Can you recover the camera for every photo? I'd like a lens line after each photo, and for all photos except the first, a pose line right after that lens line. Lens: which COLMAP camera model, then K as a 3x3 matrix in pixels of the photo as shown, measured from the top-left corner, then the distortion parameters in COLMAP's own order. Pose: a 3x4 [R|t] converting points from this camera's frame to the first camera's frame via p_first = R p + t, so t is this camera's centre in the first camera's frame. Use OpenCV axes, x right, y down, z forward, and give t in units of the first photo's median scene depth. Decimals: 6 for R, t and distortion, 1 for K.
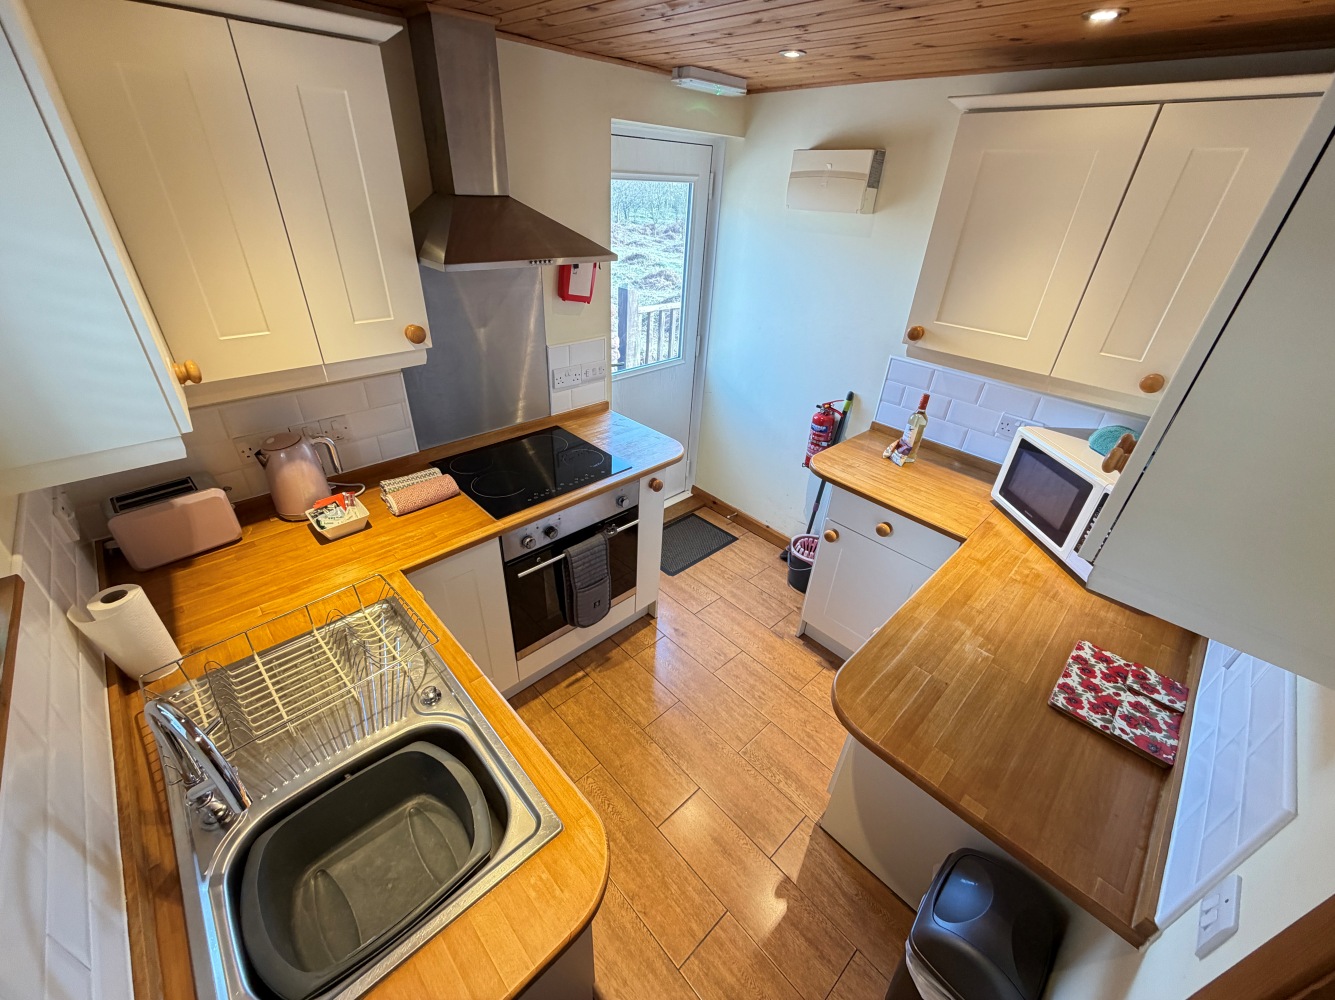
lens RADIAL K [[531.9, 0, 663.2], [0, 531.9, 495.0], [0, 0, 1]] dist [0.000397, 0.000018]
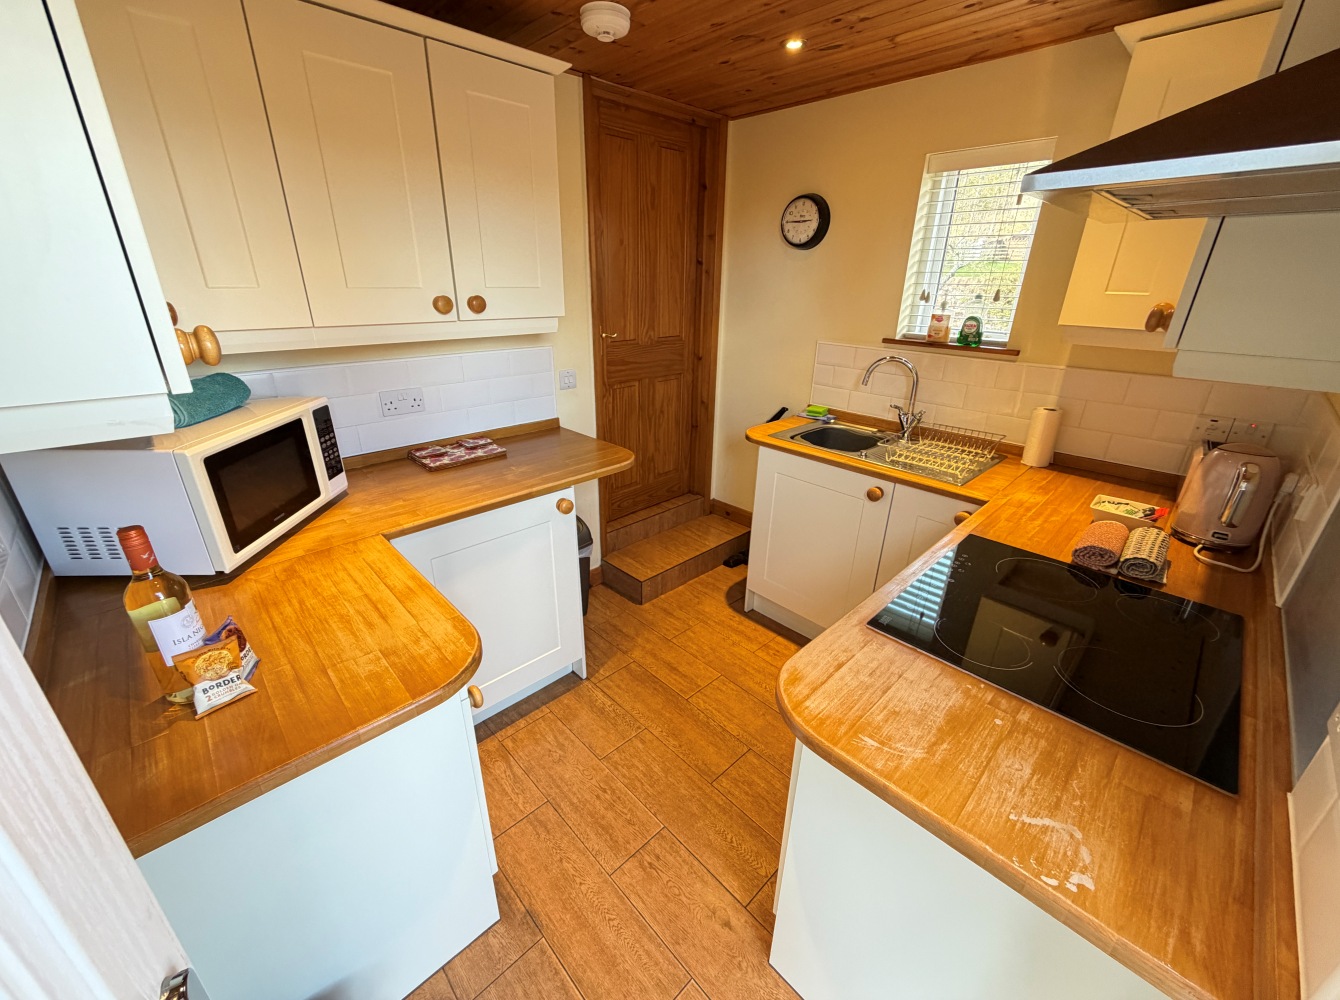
lens RADIAL K [[533.9, 0, 663.3], [0, 533.9, 498.1], [0, 0, 1]] dist [0.000397, 0.000018]
pose [[-0.998215, -0.053768, -0.025991, 0.189260], [-0.053034, 0.597997, 0.799742, -0.637556], [-0.027458, 0.799693, -0.599781, 1.499304]]
